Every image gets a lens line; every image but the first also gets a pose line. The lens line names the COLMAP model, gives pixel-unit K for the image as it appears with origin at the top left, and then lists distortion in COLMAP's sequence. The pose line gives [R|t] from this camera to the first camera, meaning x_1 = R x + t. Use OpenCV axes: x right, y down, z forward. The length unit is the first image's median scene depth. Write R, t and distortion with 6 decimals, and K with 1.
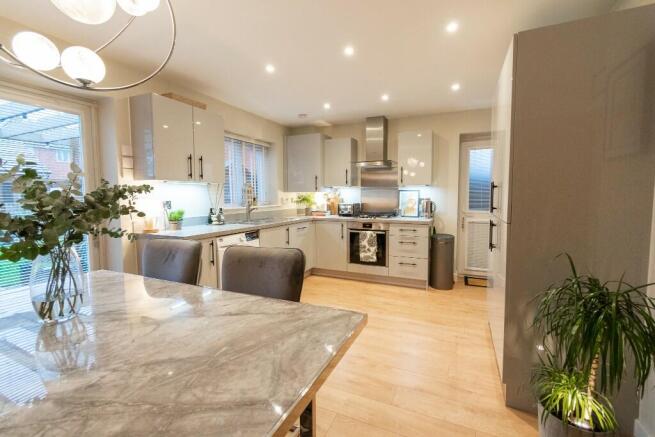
lens RADIAL K [[286.7, 0, 327.8], [0, 286.7, 218.8], [0, 0, 1]] dist [0.002406, -0.001317]
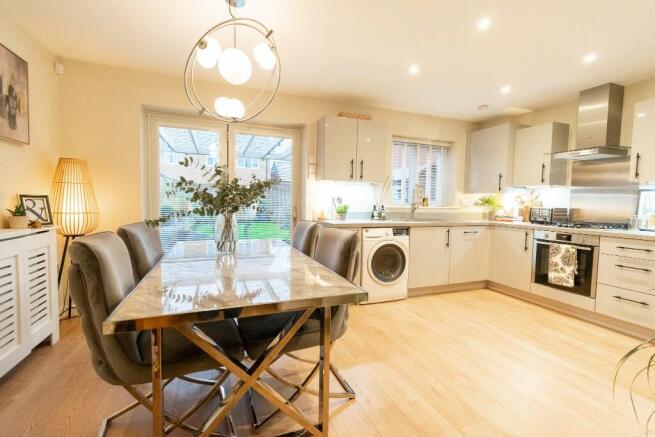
lens RADIAL K [[286.7, 0, 325.2], [0, 286.7, 218.4], [0, 0, 1]] dist [0.002406, -0.001317]
pose [[0.720426, 0.060695, -0.690871, 0.201976], [-0.078316, 0.996911, 0.005915, 0.019761], [0.689096, 0.049845, 0.722954, 0.033595]]
